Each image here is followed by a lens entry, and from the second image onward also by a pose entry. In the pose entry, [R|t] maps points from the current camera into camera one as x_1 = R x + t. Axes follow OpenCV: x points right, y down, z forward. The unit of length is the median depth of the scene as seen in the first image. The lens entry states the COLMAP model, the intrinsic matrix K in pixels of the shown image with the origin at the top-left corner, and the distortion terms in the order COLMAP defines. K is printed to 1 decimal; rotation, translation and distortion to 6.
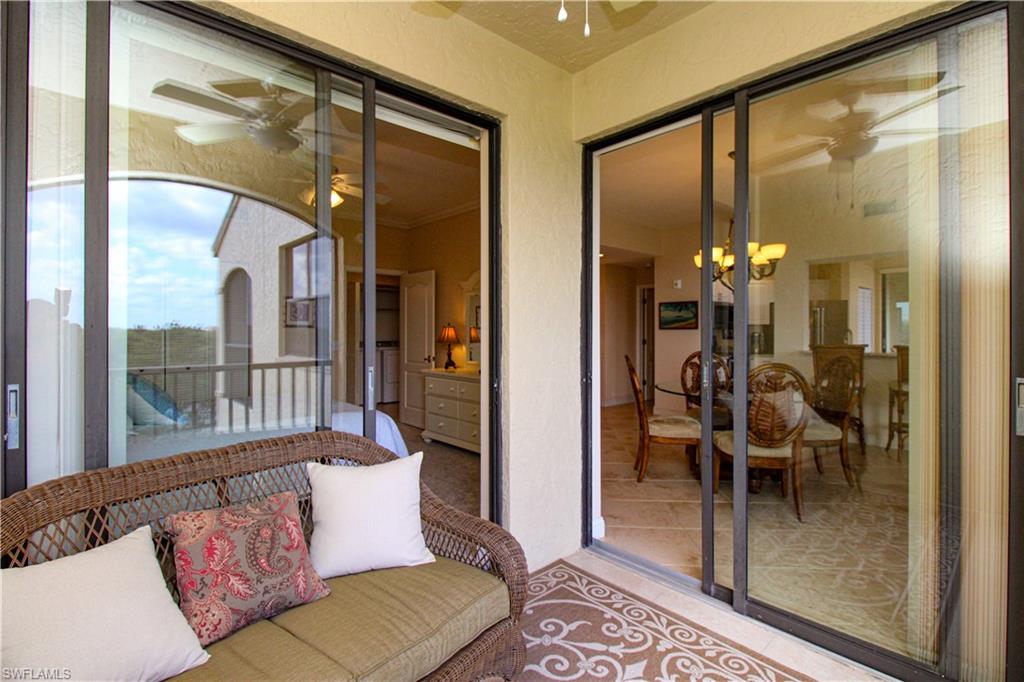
lens RADIAL K [[483.4, 0, 512.4], [0, 483.4, 332.7], [0, 0, 1]] dist [0.016139, -0.016202]
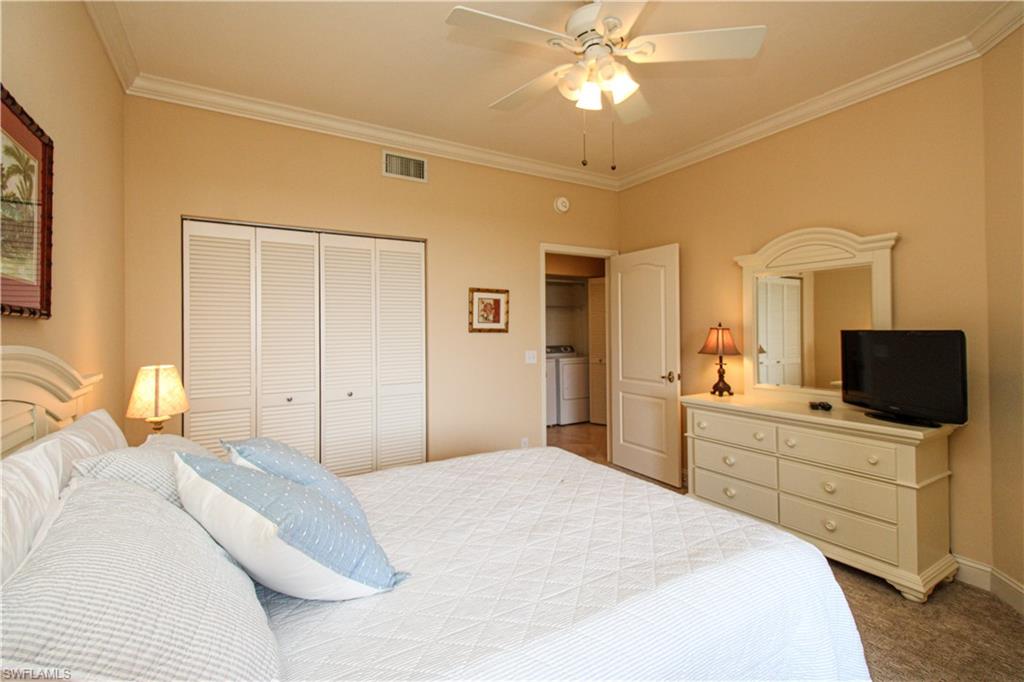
lens RADIAL K [[483.4, 0, 512.4], [0, 483.4, 332.7], [0, 0, 1]] dist [0.016139, -0.016202]
pose [[0.976209, -0.008378, -0.216672, -0.241224], [0.009003, 0.999958, 0.001895, -0.010110], [0.216647, -0.003801, 0.976243, 0.302771]]
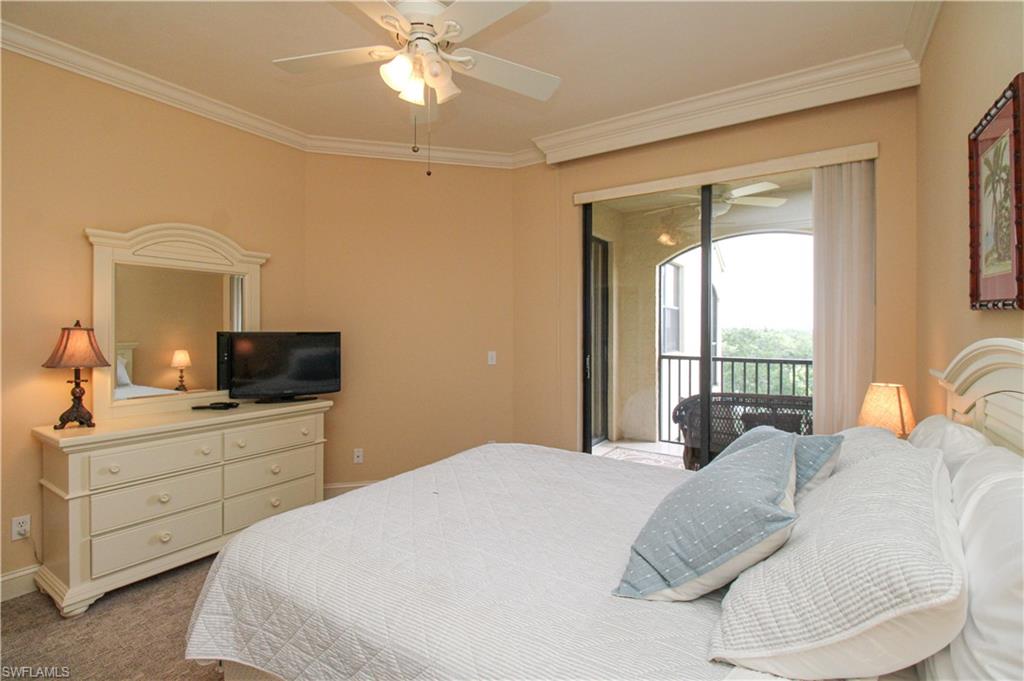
lens RADIAL K [[483.4, 0, 512.4], [0, 483.4, 332.2], [0, 0, 1]] dist [0.016139, -0.016202]
pose [[-0.257678, -0.006109, 0.966212, -0.605132], [0.003602, 0.999967, 0.007283, -0.011230], [-0.966224, 0.005357, -0.257647, 0.685642]]
